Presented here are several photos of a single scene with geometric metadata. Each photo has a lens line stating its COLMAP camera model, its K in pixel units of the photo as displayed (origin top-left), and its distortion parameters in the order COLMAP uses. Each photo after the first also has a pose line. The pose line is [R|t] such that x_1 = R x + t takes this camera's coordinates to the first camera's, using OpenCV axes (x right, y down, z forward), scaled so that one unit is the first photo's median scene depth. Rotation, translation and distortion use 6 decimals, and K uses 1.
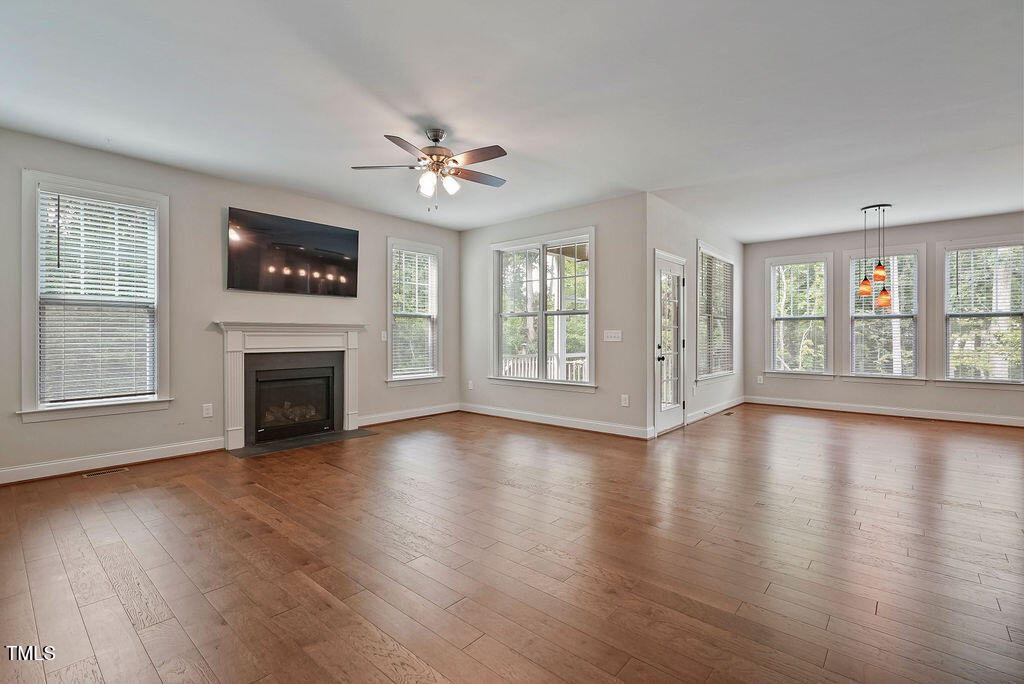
lens RADIAL K [[462.6, 0, 510.6], [0, 462.6, 338.8], [0, 0, 1]] dist [-0.000602, 0.000163]
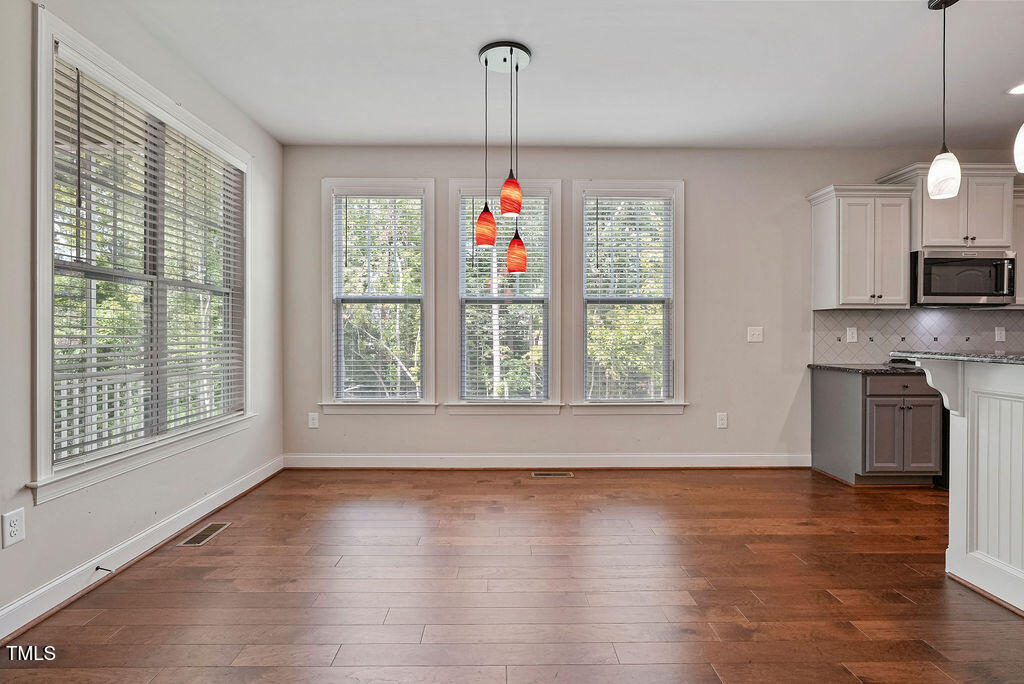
lens RADIAL K [[512.5, 0, 509.7], [0, 512.5, 334.9], [0, 0, 1]] dist [-0.002084, -0.000337]
pose [[0.745436, -0.002757, 0.666572, 0.363470], [0.003247, 0.999995, 0.000504, -0.003776], [-0.666570, 0.001789, 0.745441, 0.493733]]
